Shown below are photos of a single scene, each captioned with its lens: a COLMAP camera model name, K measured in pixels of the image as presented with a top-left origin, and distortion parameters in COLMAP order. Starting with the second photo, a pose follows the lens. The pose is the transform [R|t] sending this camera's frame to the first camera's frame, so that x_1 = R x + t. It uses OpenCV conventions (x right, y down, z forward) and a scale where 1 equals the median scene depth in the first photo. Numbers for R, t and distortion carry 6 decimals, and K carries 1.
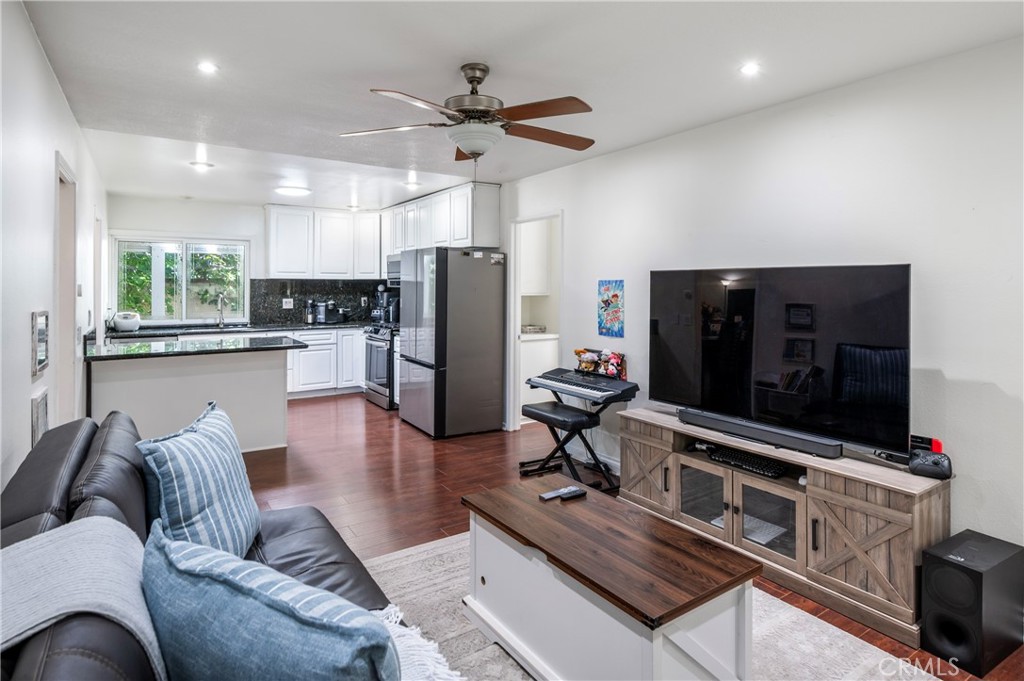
lens RADIAL K [[543.2, 0, 511.3], [0, 543.2, 285.5], [0, 0, 1]] dist [-0.001804, -0.000724]
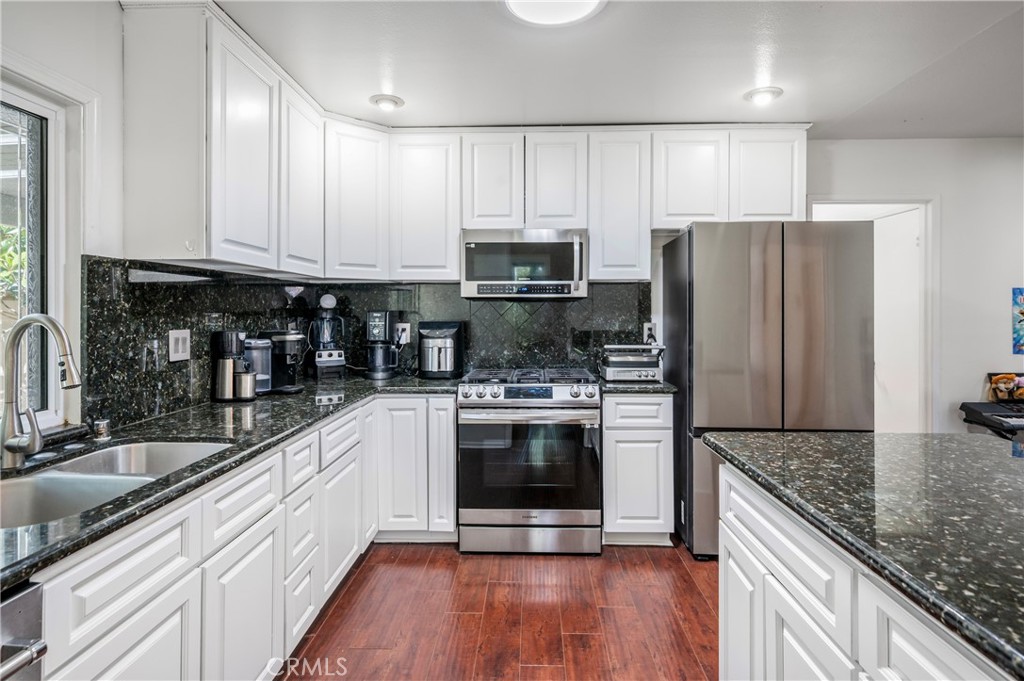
lens RADIAL K [[533.1, 0, 512.9], [0, 533.1, 317.3], [0, 0, 1]] dist [-0.000369, 0.000048]
pose [[0.583432, -0.008886, 0.812113, -0.587349], [0.002601, 0.999955, 0.009073, 0.016222], [-0.812158, -0.003182, 0.583430, 0.718110]]
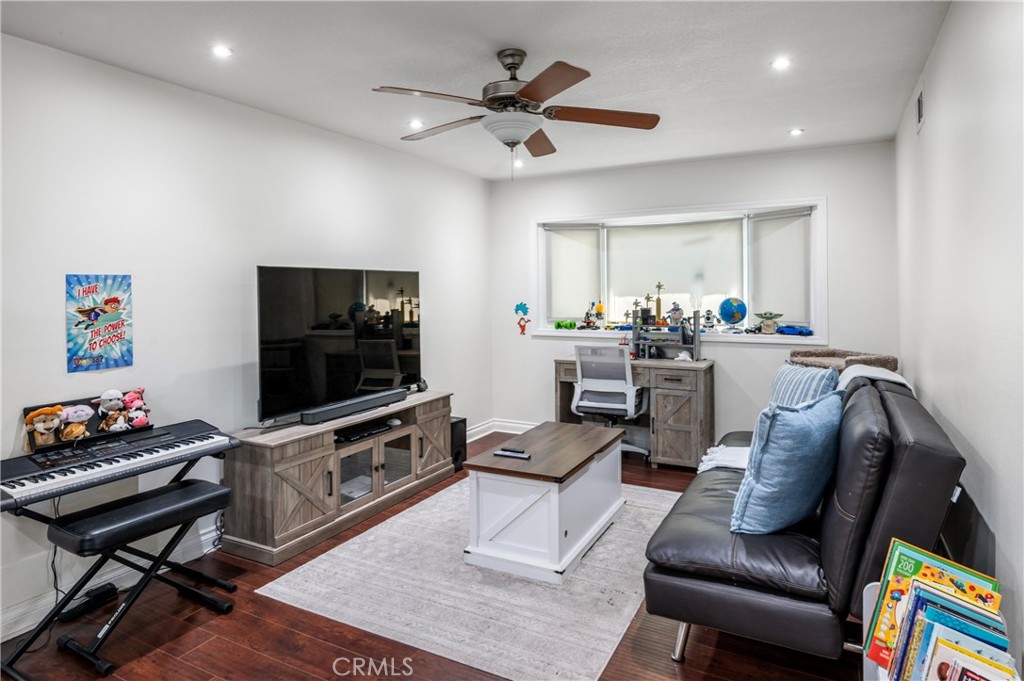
lens RADIAL K [[590.7, 0, 510.4], [0, 590.7, 289.2], [0, 0, 1]] dist [-0.000107, -0.000058]
pose [[-0.467270, -0.000295, 0.884115, -0.365395], [0.005631, 0.999979, 0.003310, 0.003916], [-0.884097, 0.006525, -0.467258, 0.553354]]
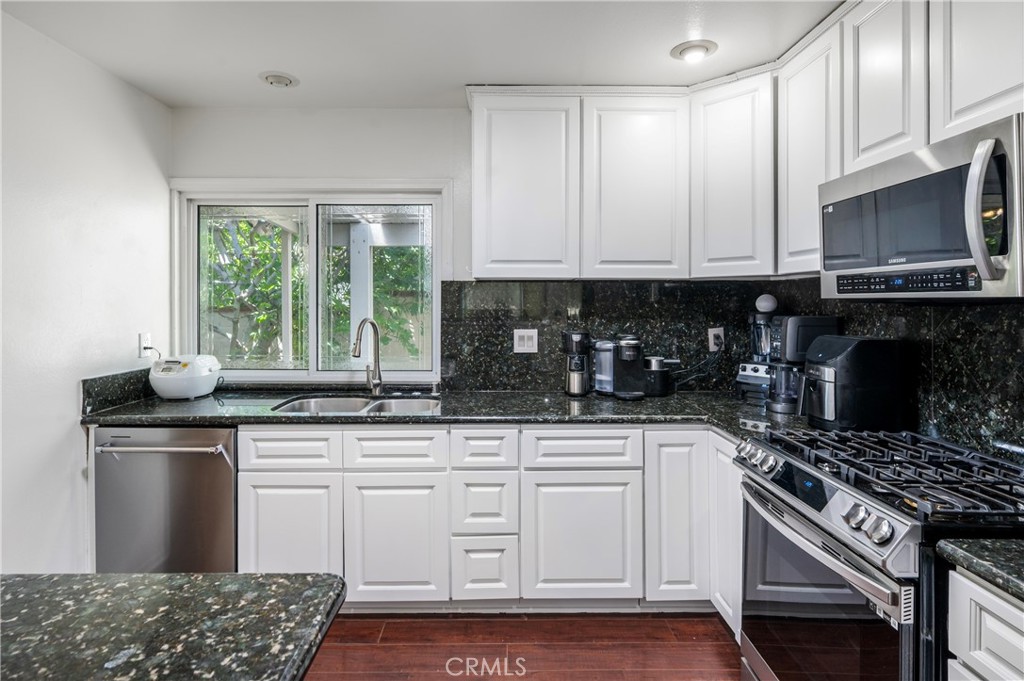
lens RADIAL K [[529.9, 0, 505.7], [0, 529.9, 298.5], [0, 0, 1]] dist [-0.000155, 0.000328]
pose [[0.837565, -0.003856, -0.546325, -0.221886], [-0.000482, 0.999969, -0.007797, 0.004797], [0.546338, 0.006794, 0.837537, 0.707006]]
